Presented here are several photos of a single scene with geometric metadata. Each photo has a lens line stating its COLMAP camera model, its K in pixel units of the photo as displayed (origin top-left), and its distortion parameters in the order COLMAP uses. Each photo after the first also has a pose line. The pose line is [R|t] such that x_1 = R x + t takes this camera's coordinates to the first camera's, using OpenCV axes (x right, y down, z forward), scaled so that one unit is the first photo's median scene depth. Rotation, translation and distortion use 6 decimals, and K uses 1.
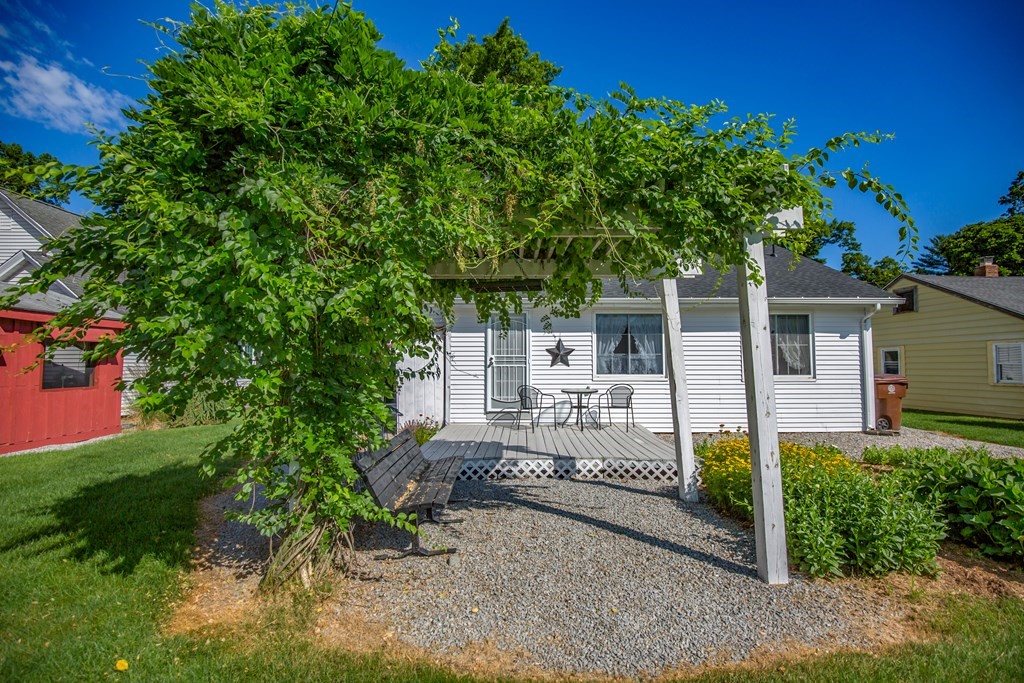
lens RADIAL K [[469.8, 0, 517.0], [0, 469.8, 349.3], [0, 0, 1]] dist [-0.034513, 0.006267]
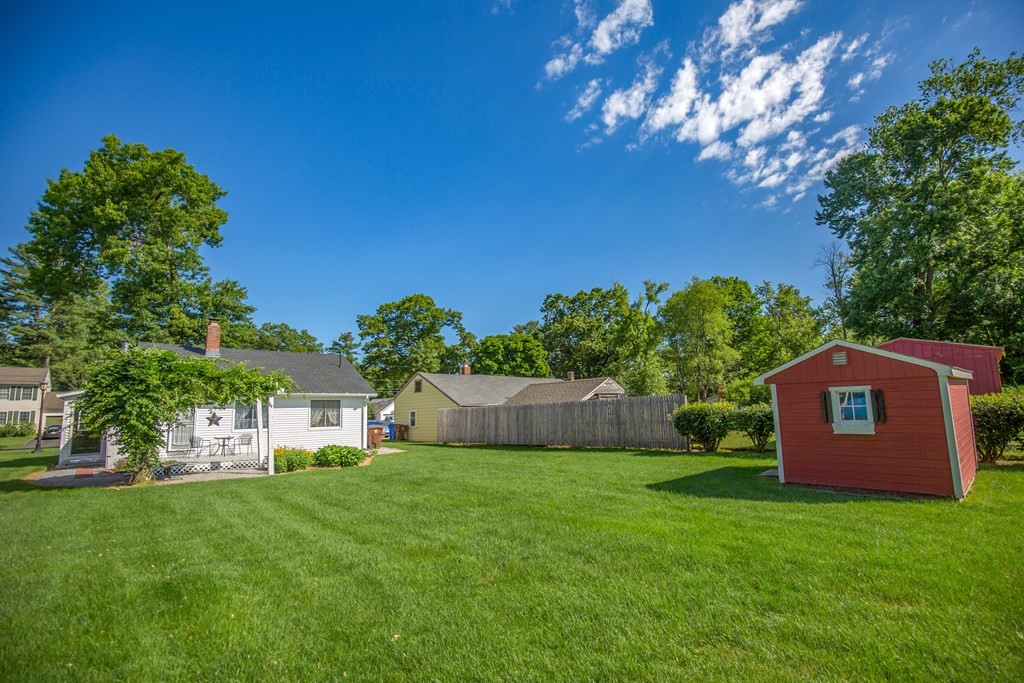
lens RADIAL K [[469.8, 0, 514.4], [0, 469.8, 345.7], [0, 0, 1]] dist [-0.034513, 0.006267]
pose [[0.777902, 0.068738, 0.624615, -0.167749], [0.006921, 0.993002, -0.117897, -0.062556], [-0.628348, 0.096035, 0.771982, -1.361379]]
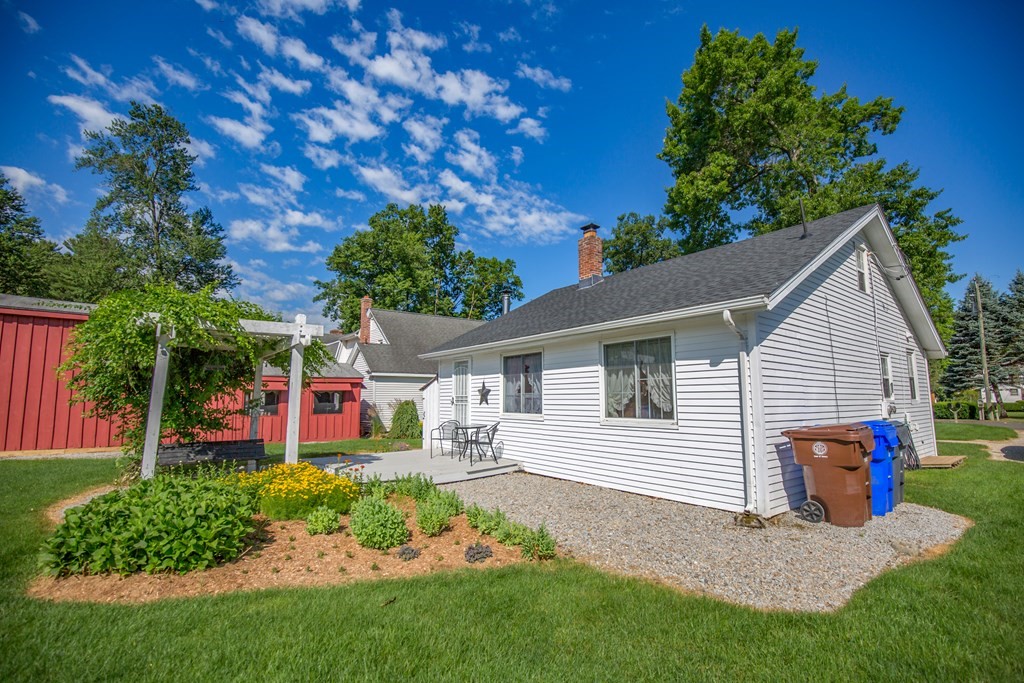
lens RADIAL K [[469.8, 0, 519.1], [0, 469.8, 340.9], [0, 0, 1]] dist [-0.034513, 0.006267]
pose [[0.626348, -0.096974, -0.773488, 1.042292], [0.001769, 0.992407, -0.122988, 0.022592], [0.779542, 0.075665, 0.621763, 0.354528]]
